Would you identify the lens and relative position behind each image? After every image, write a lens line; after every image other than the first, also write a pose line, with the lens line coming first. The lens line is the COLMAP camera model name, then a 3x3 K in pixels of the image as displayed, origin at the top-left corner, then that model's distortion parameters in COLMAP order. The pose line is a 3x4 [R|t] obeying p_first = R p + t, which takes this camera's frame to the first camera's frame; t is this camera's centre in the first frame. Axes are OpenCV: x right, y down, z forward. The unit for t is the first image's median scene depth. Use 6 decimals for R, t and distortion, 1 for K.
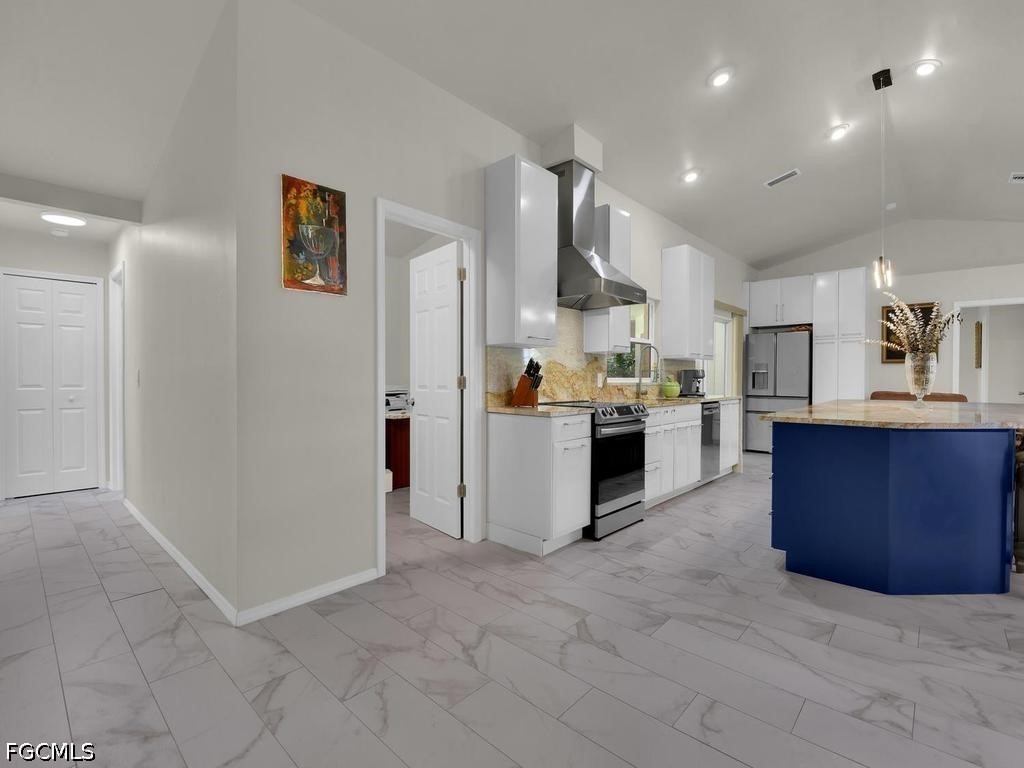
lens RADIAL K [[470.4, 0, 515.1], [0, 470.4, 382.1], [0, 0, 1]] dist [0.000104, -0.011753]
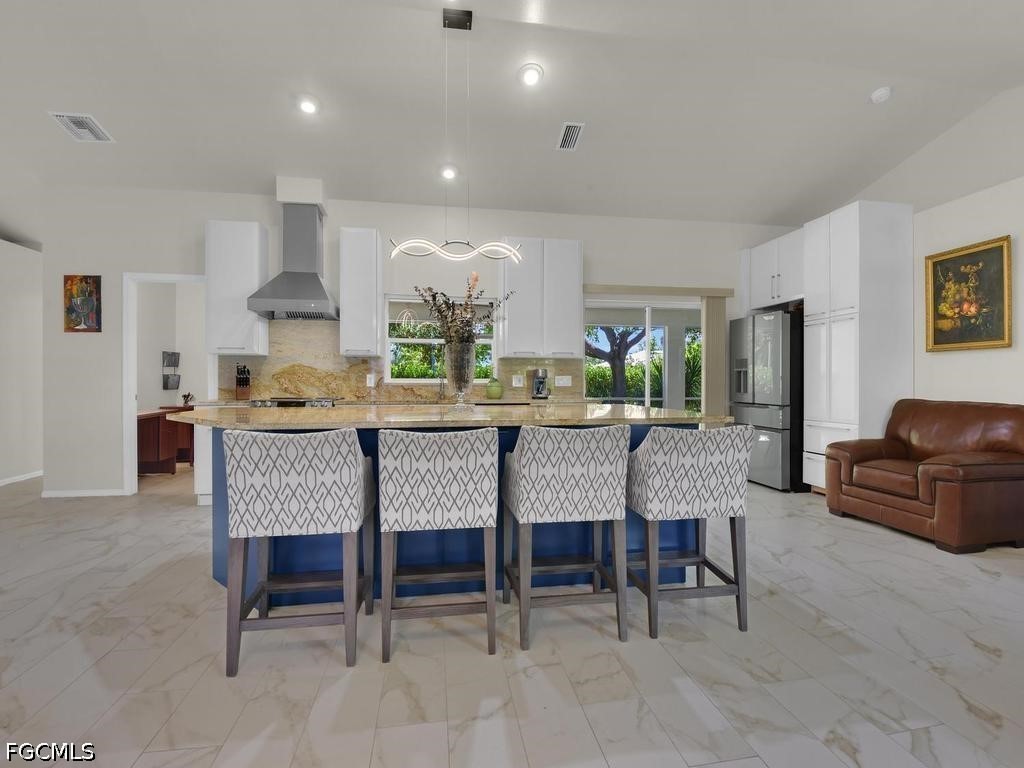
lens RADIAL K [[470.4, 0, 515.1], [0, 470.4, 382.1], [0, 0, 1]] dist [0.000104, -0.011753]
pose [[0.786922, -0.003855, -0.617040, 1.448104], [-0.005044, 0.999907, -0.012679, 0.015807], [0.617032, 0.013090, 0.786829, 0.417211]]
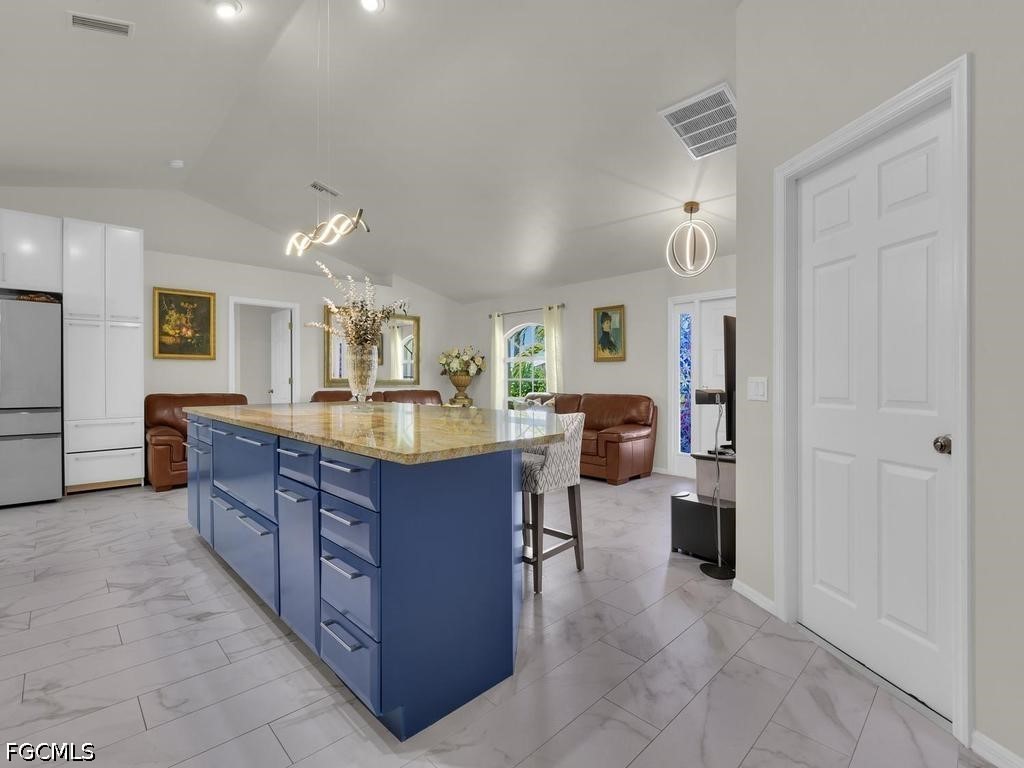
lens RADIAL K [[474.7, 0, 503.7], [0, 474.7, 380.8], [0, 0, 1]] dist [-0.000033, -0.008740]
pose [[0.073878, -0.010375, 0.997213, 0.052825], [0.013417, 0.999866, 0.009408, -0.003693], [-0.997177, 0.012684, 0.074007, 0.688599]]
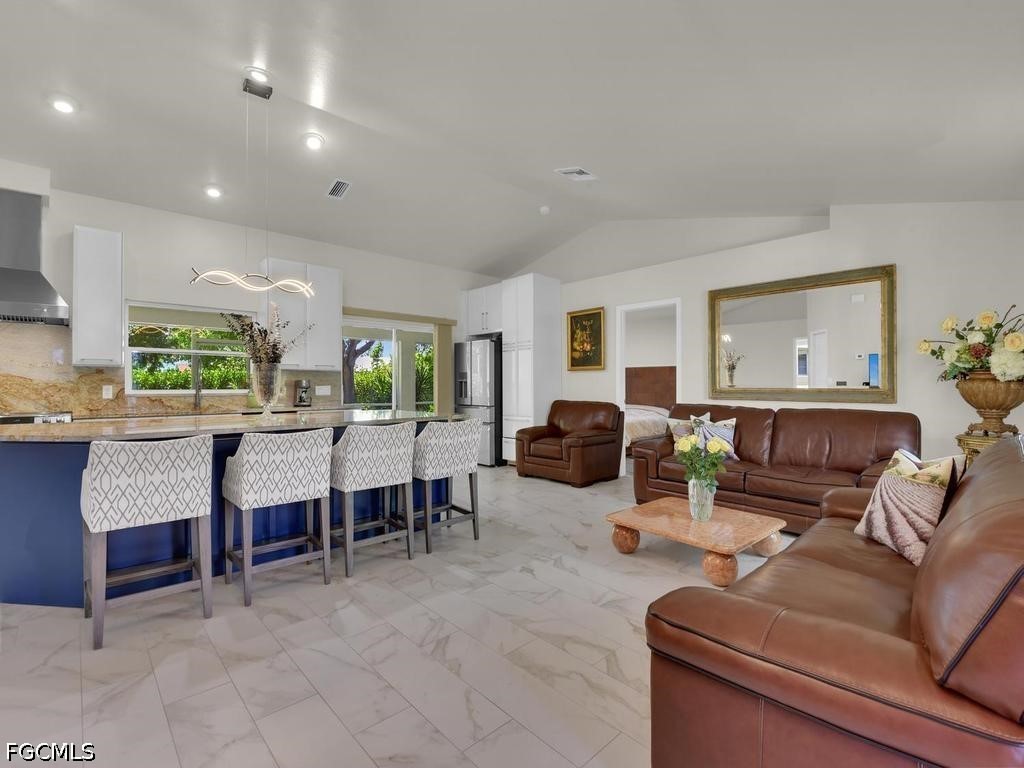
lens RADIAL K [[466.1, 0, 513.4], [0, 466.1, 379.6], [0, 0, 1]] dist [-0.000271, -0.013573]
pose [[0.996797, -0.009792, -0.079367, 1.467482], [0.007755, 0.999633, -0.025941, 0.002930], [0.079592, 0.025243, 0.996508, 0.061457]]
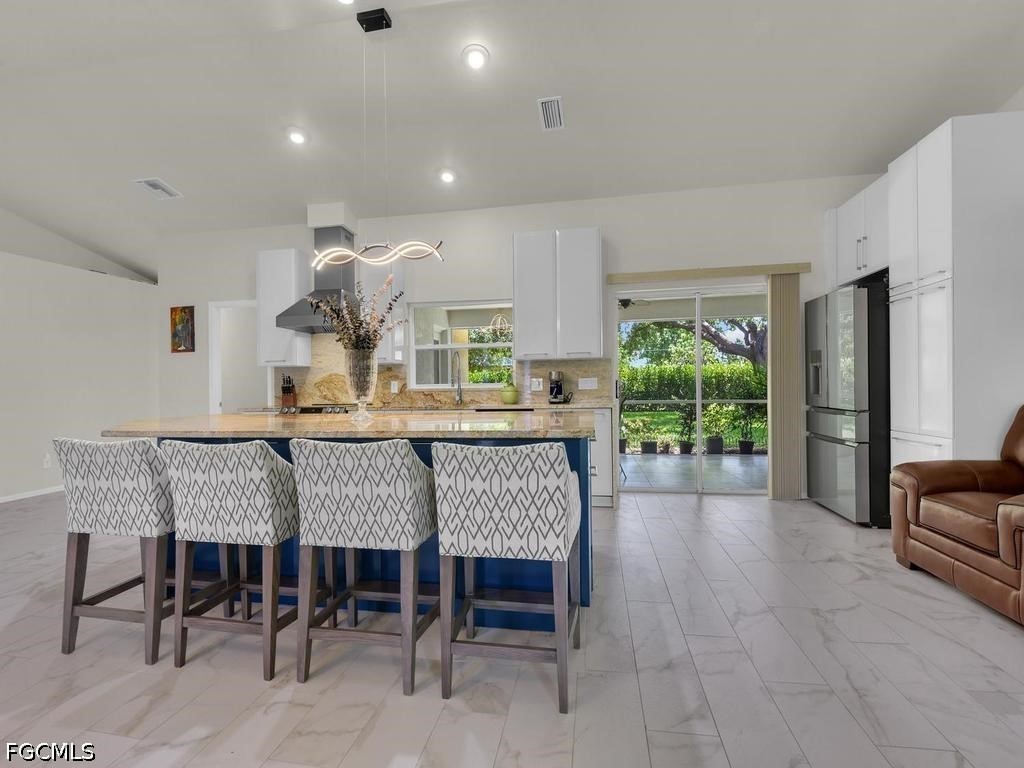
lens RADIAL K [[470.4, 0, 515.1], [0, 470.4, 382.1], [0, 0, 1]] dist [0.000104, -0.011753]
pose [[0.536142, -0.020847, -0.843871, 1.678362], [0.010859, 0.999783, -0.017800, 0.010058], [0.844058, 0.000380, 0.536251, 0.792134]]
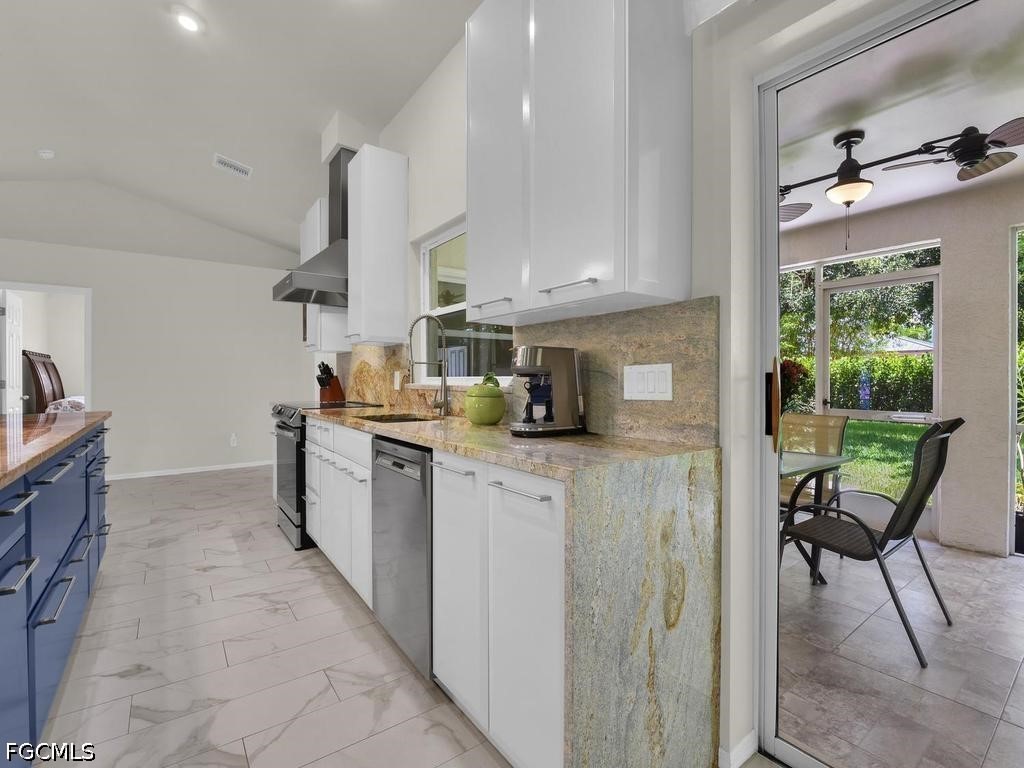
lens RADIAL K [[472.2, 0, 517.1], [0, 472.2, 377.8], [0, 0, 1]] dist [-0.029968, 0.000023]
pose [[-0.191562, -0.008885, -0.981440, 1.096833], [-0.013353, 0.999890, -0.006446, -0.007919], [0.981390, 0.011870, -0.191660, 1.676812]]
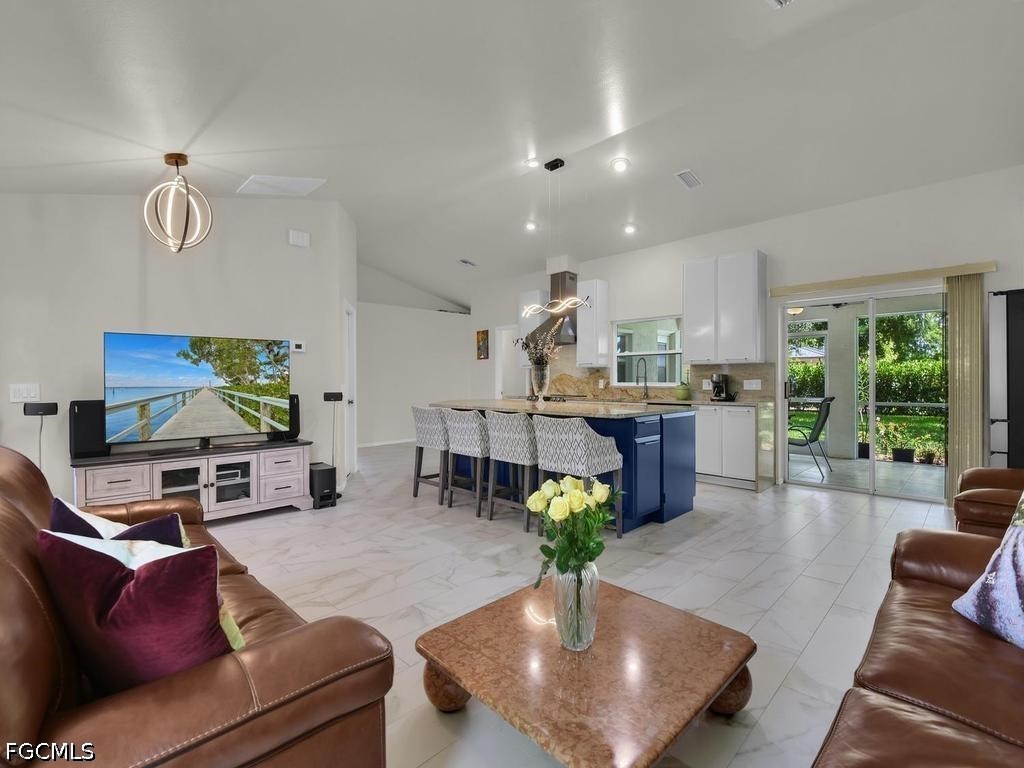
lens RADIAL K [[466.1, 0, 513.4], [0, 466.1, 379.6], [0, 0, 1]] dist [-0.000271, -0.013573]
pose [[-0.047129, -0.006780, -0.998866, 2.246838], [-0.009169, 0.999938, -0.006355, -0.007834], [0.998847, 0.008860, -0.047188, 0.981971]]
